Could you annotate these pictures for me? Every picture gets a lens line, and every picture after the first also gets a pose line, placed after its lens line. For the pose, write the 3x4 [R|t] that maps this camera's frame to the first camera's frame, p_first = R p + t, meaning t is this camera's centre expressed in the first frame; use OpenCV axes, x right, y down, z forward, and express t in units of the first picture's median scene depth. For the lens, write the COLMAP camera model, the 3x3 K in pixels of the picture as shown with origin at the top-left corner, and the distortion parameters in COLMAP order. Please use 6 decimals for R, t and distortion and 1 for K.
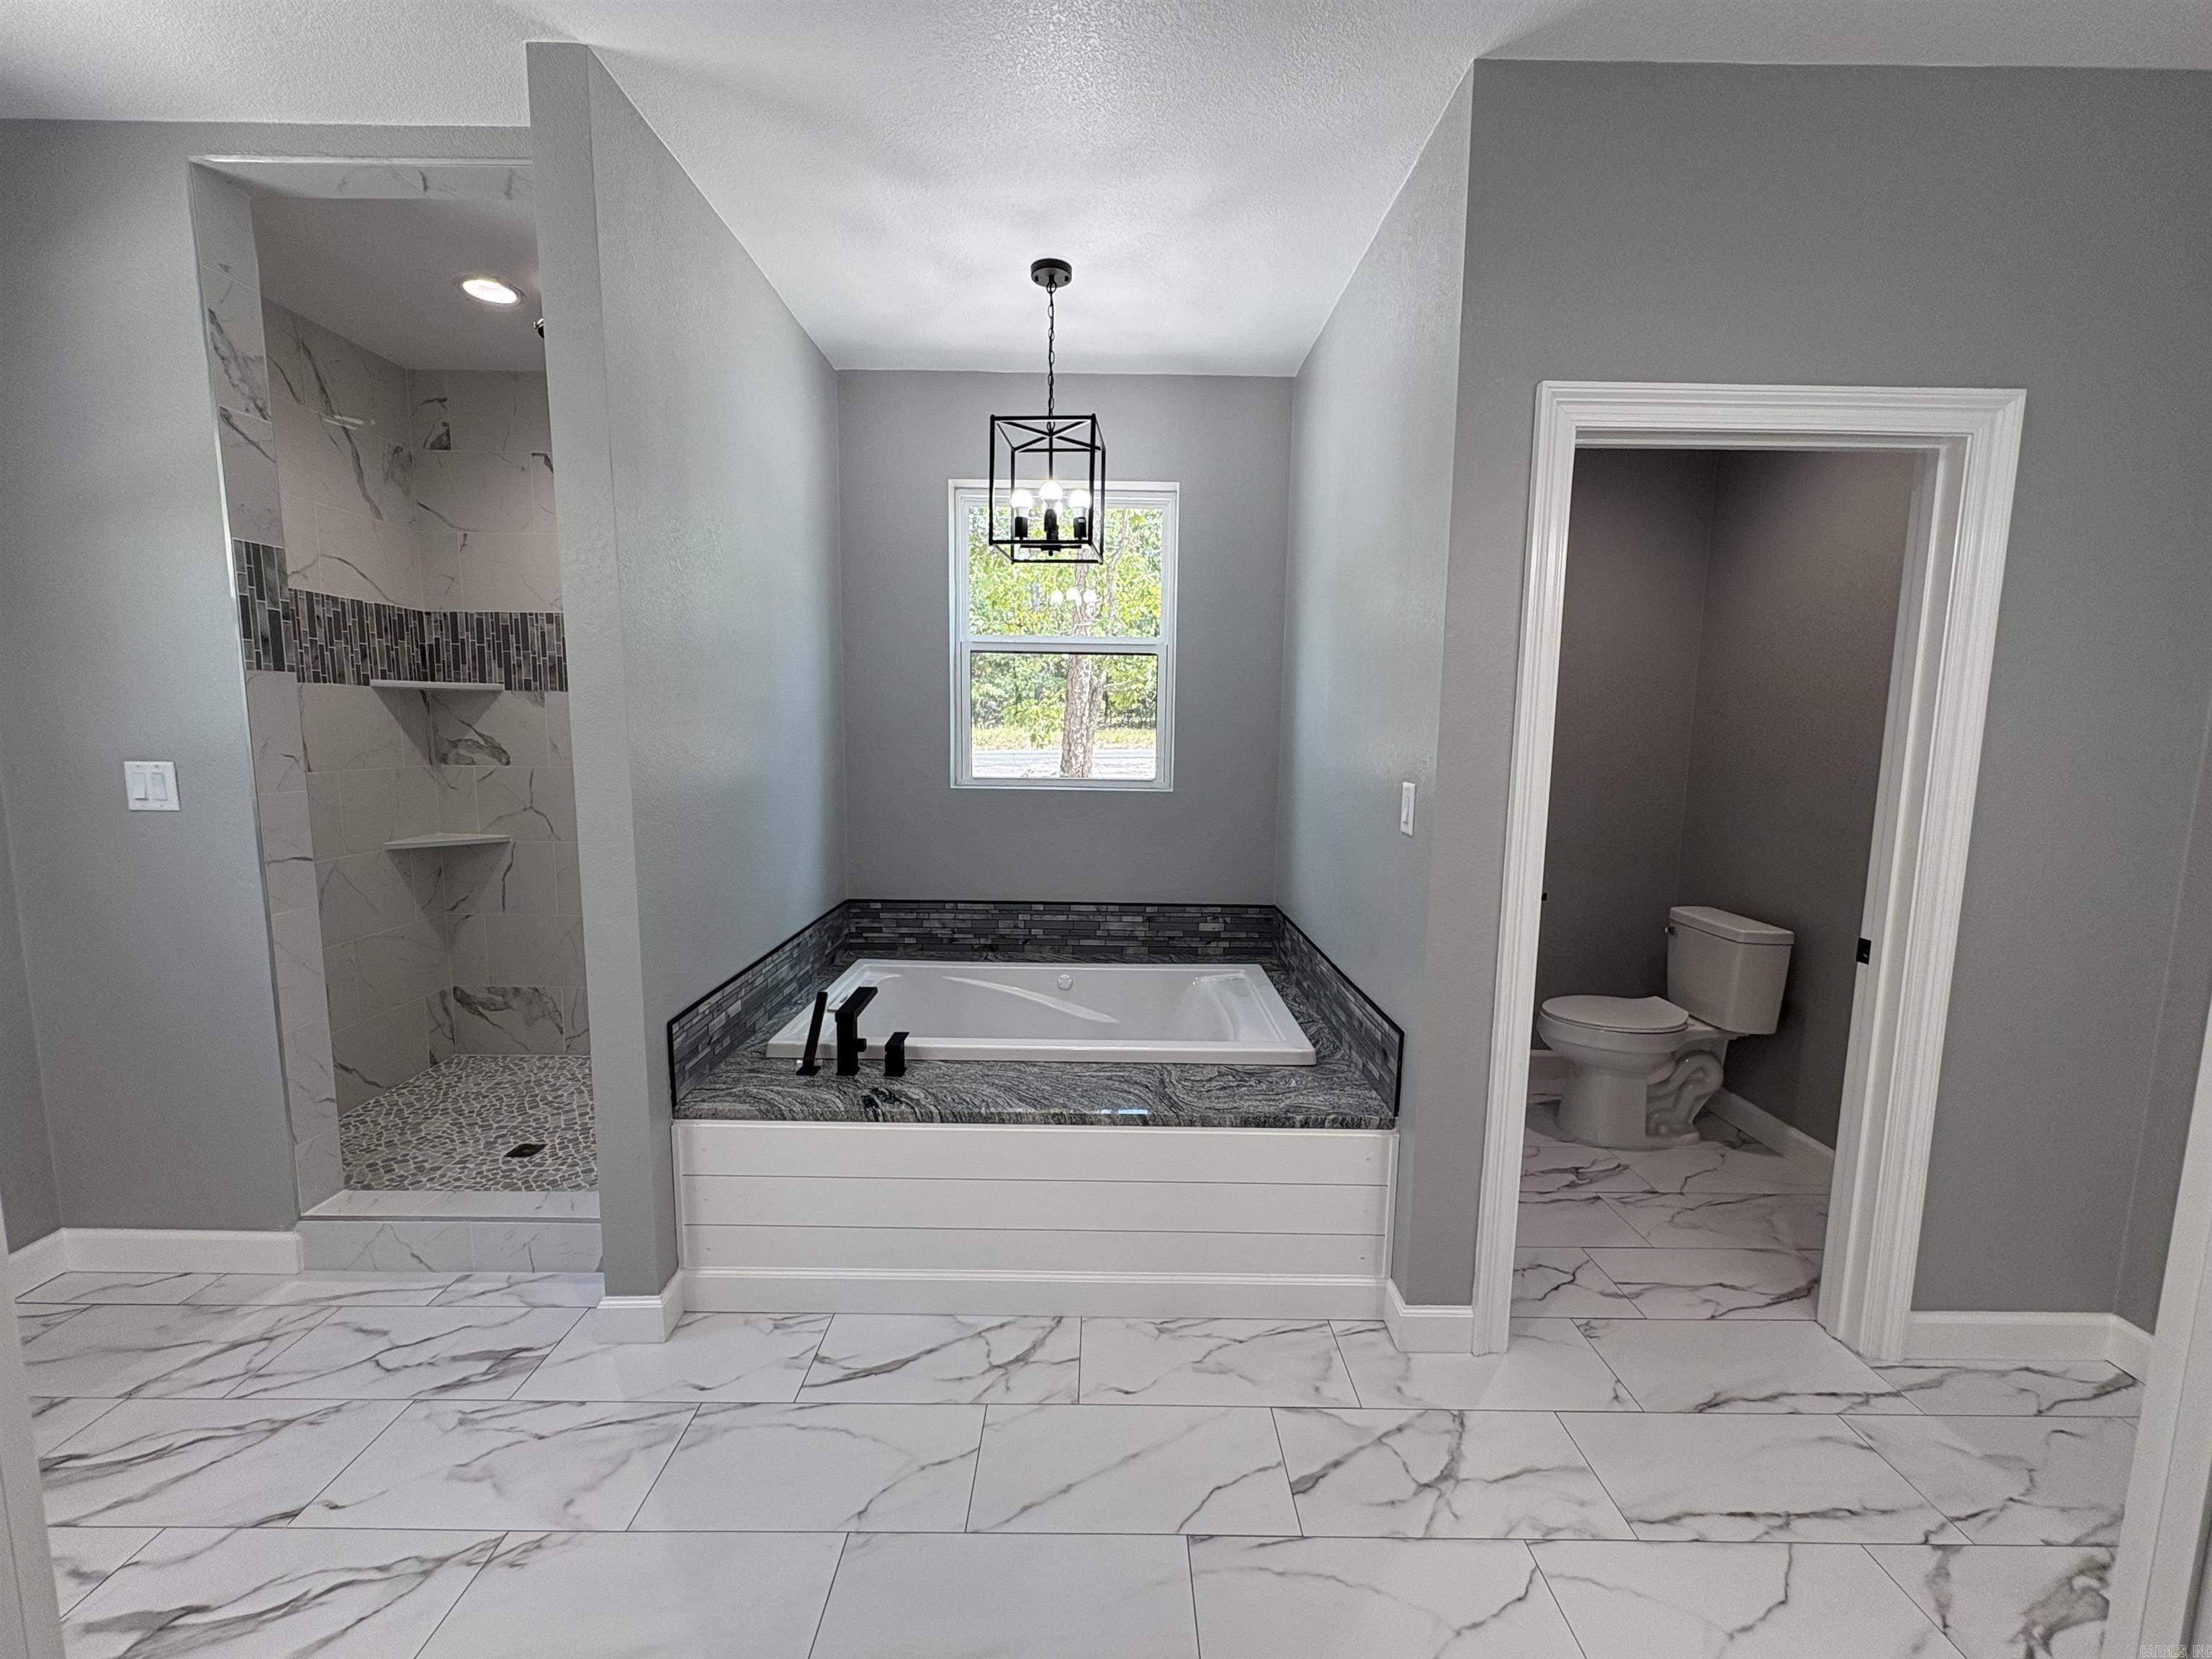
lens RADIAL K [[885.3, 0, 1109.3], [0, 885.3, 835.4], [0, 0, 1]] dist [0.001339, -0.000229]
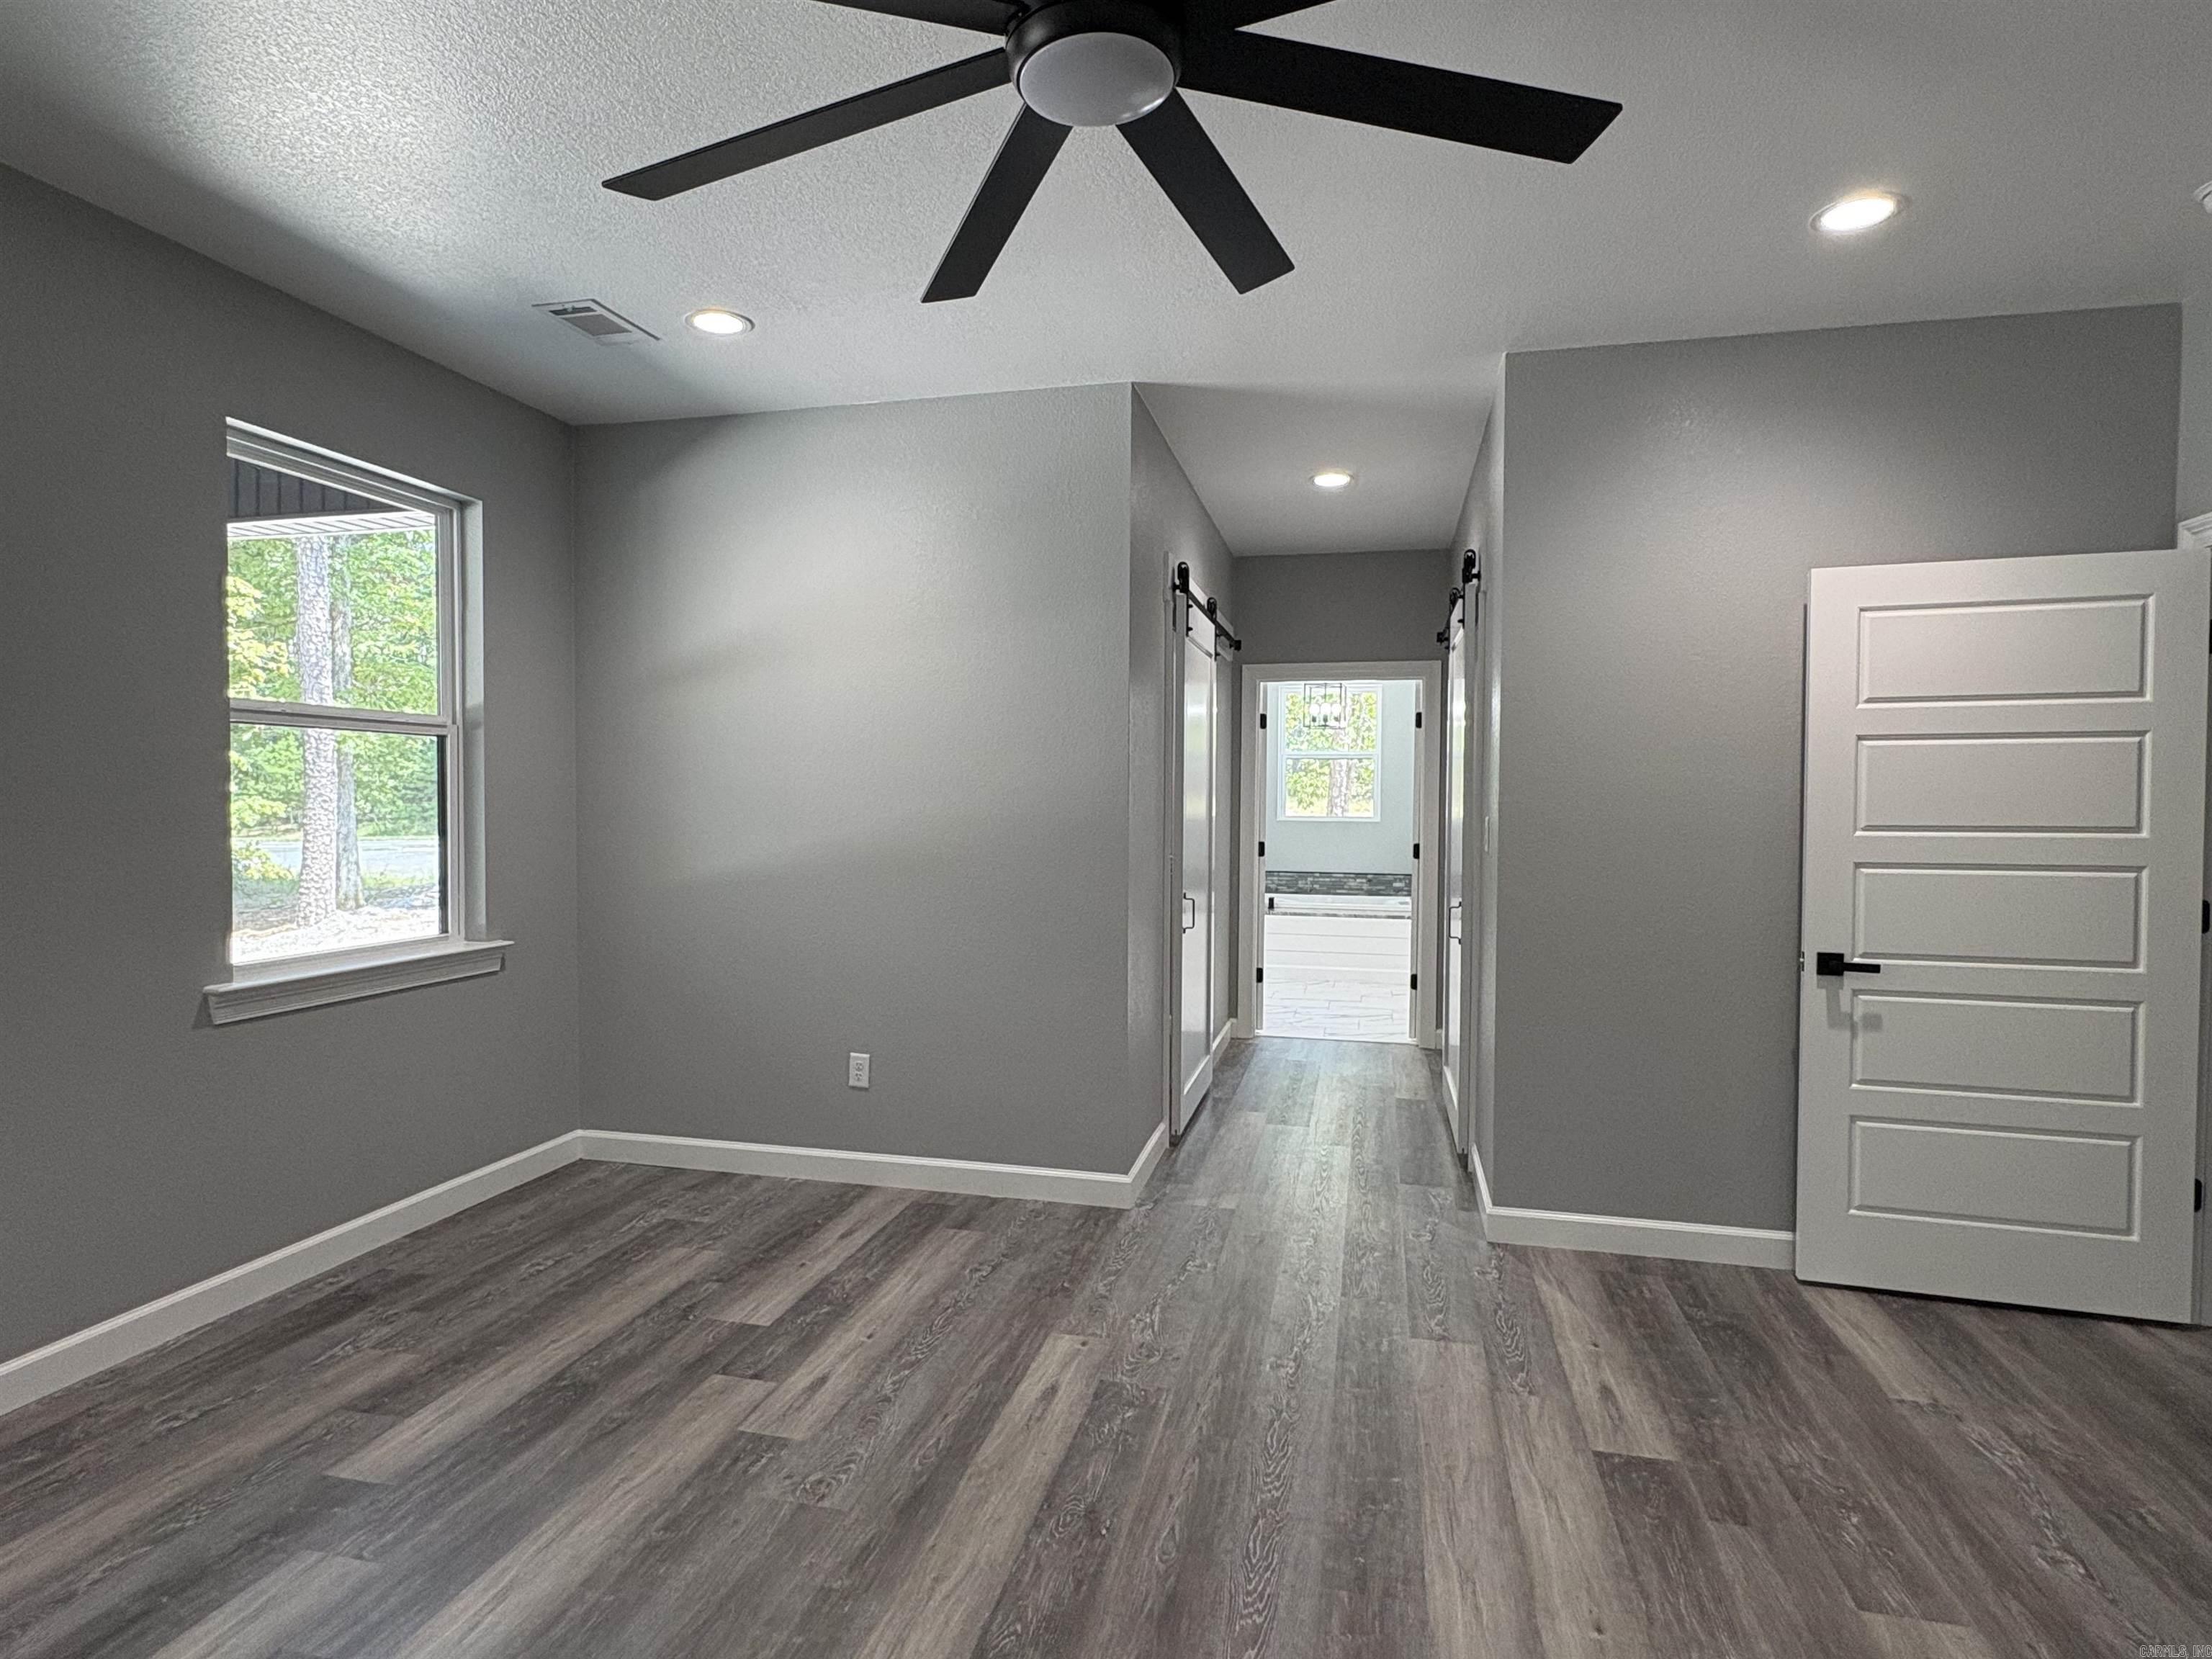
lens RADIAL K [[1148.0, 0, 1101.7], [0, 1148.0, 835.9], [0, 0, 1]] dist [-0.003738, -0.000619]
pose [[0.970972, 0.003428, -0.239169, 0.082284], [-0.023839, 0.996306, -0.082502, 0.232253], [0.238003, 0.085809, 0.967467, -1.890677]]
